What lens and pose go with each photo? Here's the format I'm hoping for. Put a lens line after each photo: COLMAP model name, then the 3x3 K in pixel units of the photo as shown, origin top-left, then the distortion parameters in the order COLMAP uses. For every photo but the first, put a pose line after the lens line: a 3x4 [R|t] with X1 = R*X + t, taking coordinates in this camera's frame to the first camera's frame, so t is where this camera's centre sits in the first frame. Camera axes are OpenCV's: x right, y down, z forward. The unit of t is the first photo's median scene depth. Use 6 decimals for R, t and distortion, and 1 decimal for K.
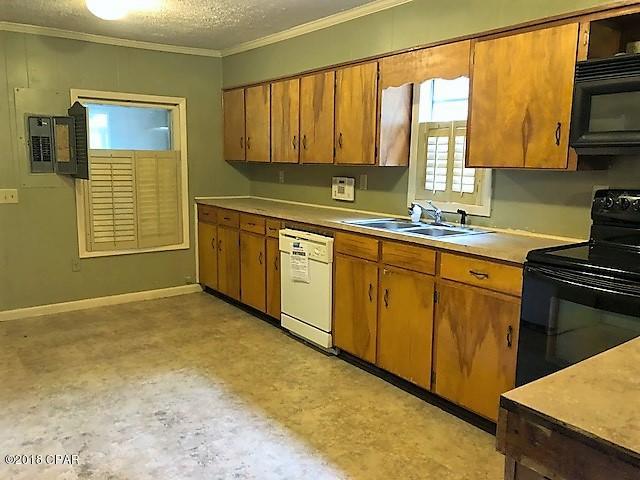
lens RADIAL K [[550.4, 0, 323.4], [0, 550.4, 243.0], [0, 0, 1]] dist [0.010865, 0.000528]
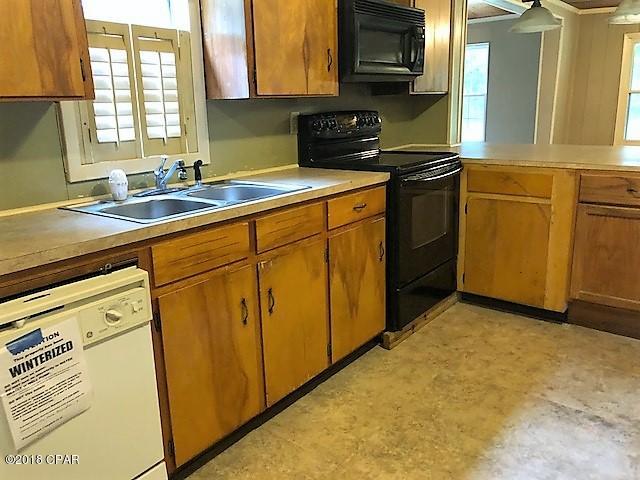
lens RADIAL K [[529.1, 0, 320.0], [0, 529.1, 232.3], [0, 0, 1]] dist [0.014097, 0.006135]
pose [[-0.281527, -0.236552, 0.929939, -0.469413], [0.168332, 0.941933, 0.290564, -0.150547], [-0.944673, 0.238340, -0.225360, 1.068328]]
